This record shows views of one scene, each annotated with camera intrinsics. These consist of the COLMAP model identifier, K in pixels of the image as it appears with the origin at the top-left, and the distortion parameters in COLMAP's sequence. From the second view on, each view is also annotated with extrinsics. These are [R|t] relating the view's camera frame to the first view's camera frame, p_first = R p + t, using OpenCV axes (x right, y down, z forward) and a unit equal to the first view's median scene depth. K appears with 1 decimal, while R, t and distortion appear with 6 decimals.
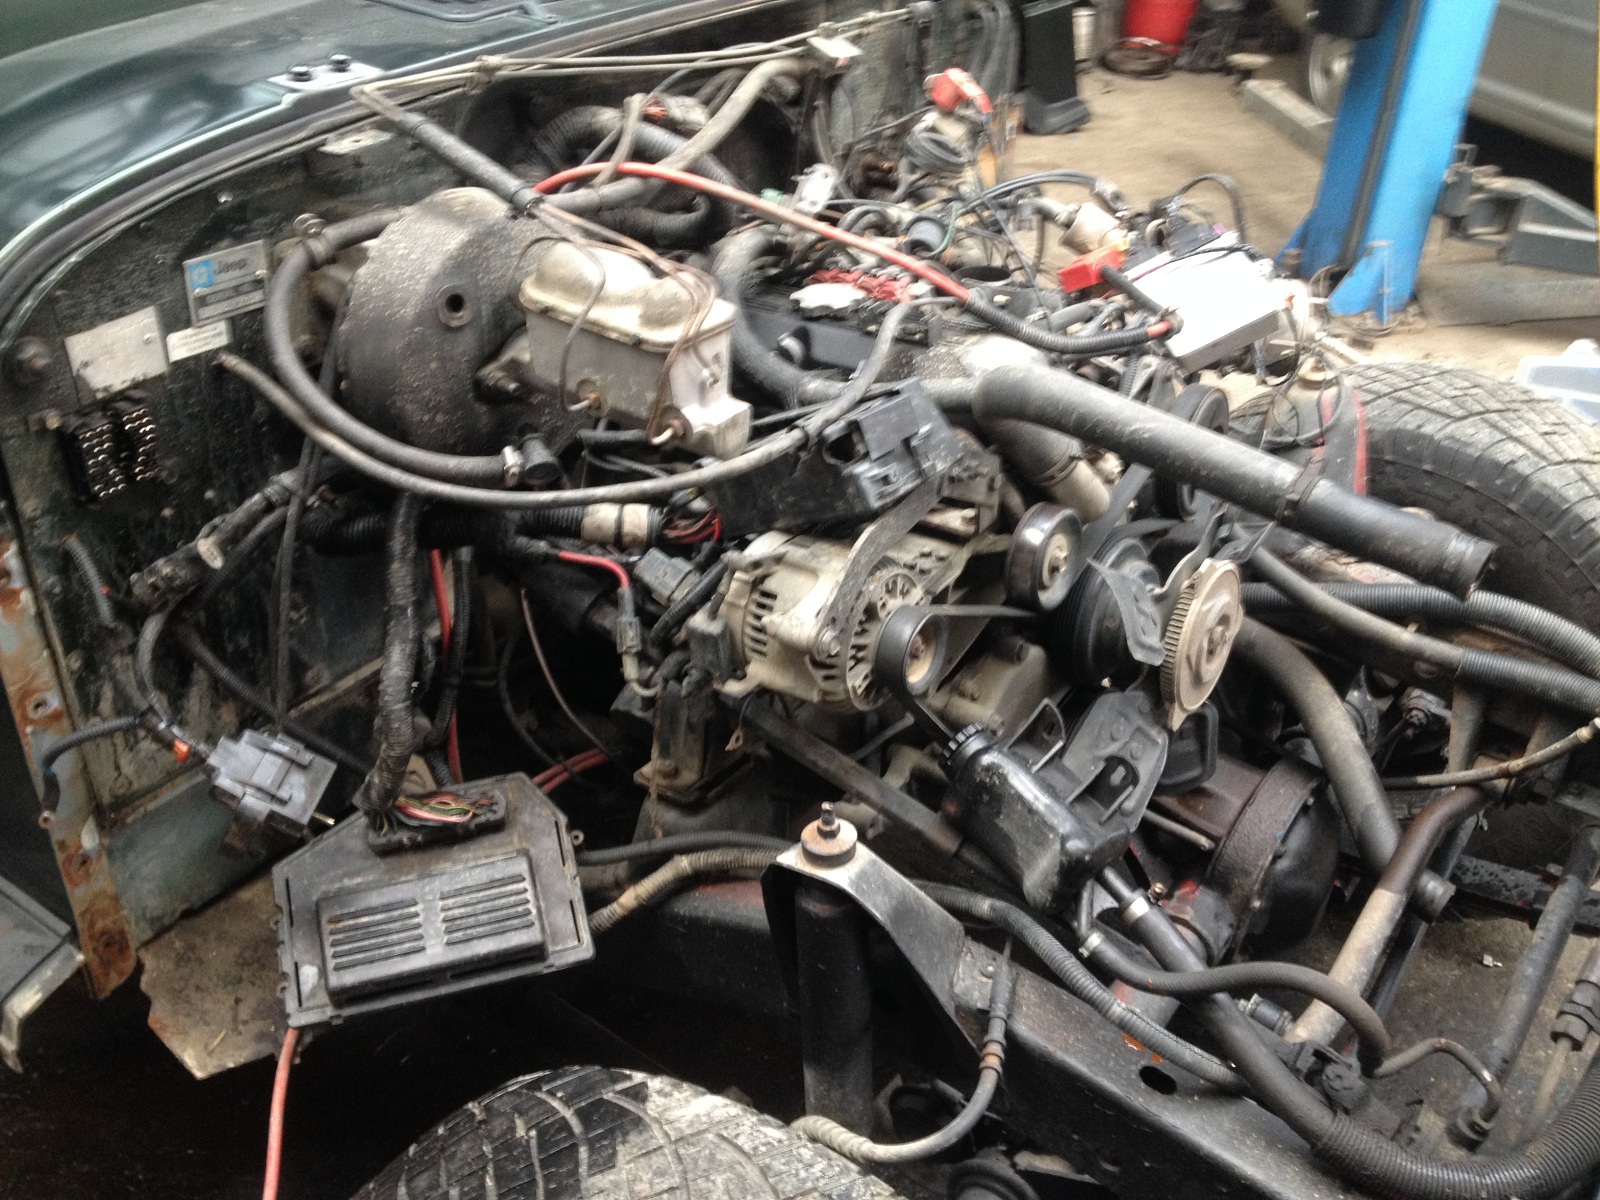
lens RADIAL K [[1558.9, 0, 805.1], [0, 1558.9, 569.1], [0, 0, 1]] dist [0.108804, -0.242848]
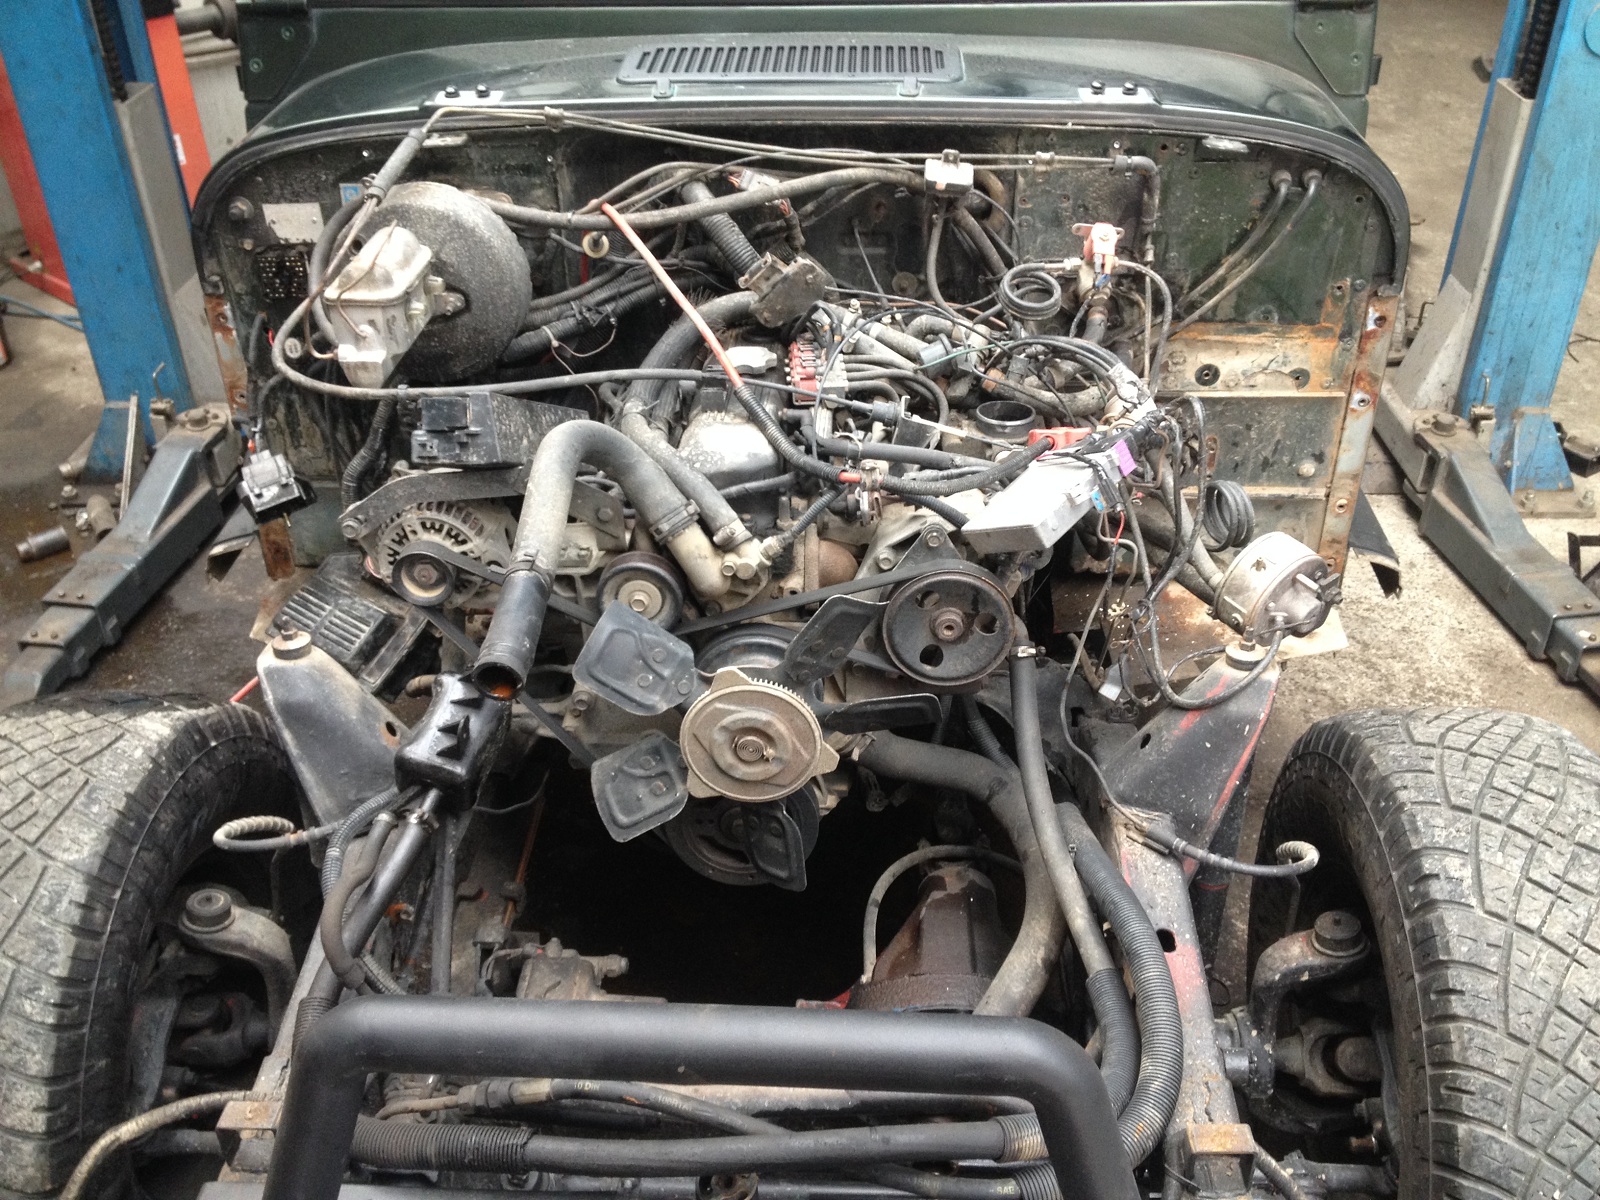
lens RADIAL K [[1558.9, 0, 805.1], [0, 1558.9, 569.1], [0, 0, 1]] dist [0.108804, -0.242848]
pose [[0.529872, 0.420088, -0.736724, 1.278178], [-0.410101, 0.887299, 0.210992, -0.386474], [0.742330, 0.190332, 0.642433, 0.362843]]
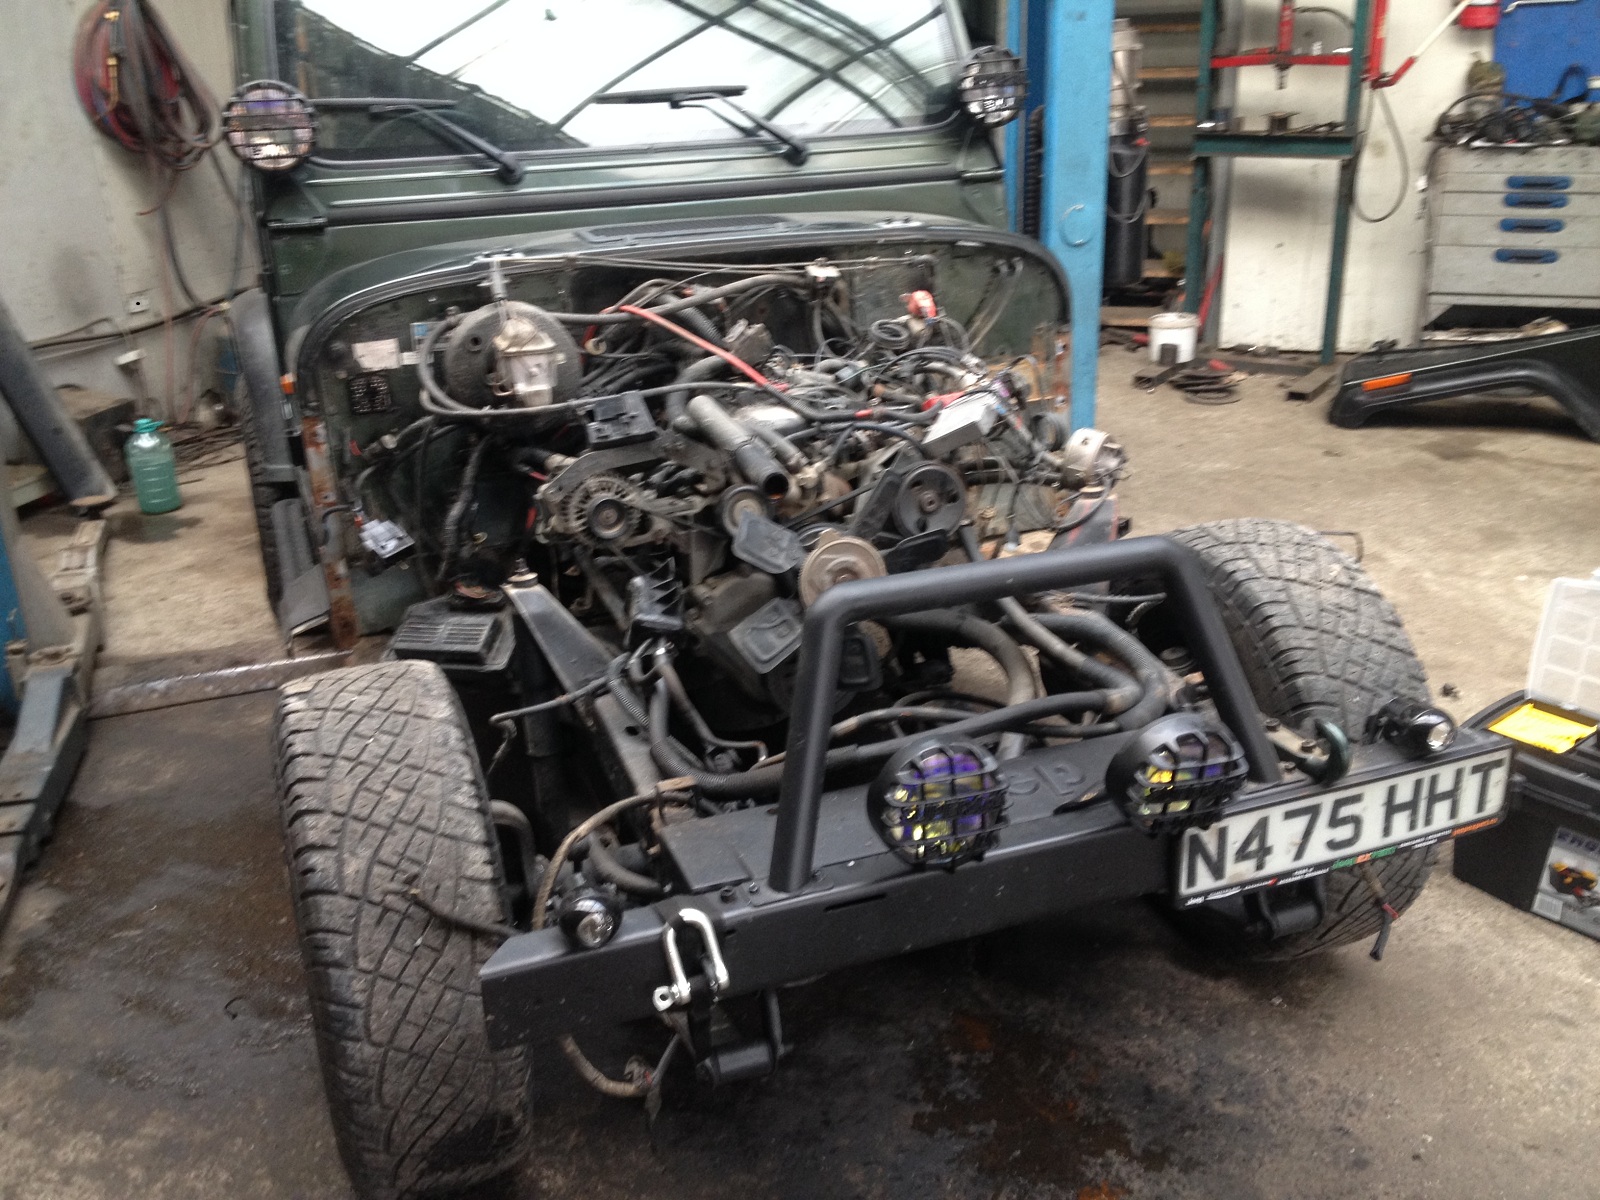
lens RADIAL K [[1558.9, 0, 805.1], [0, 1558.9, 569.1], [0, 0, 1]] dist [0.108804, -0.242848]
pose [[0.821658, 0.129368, -0.555105, 1.451802], [-0.241090, 0.961373, -0.132808, 0.333047], [0.516482, 0.242953, 0.821109, -0.549115]]
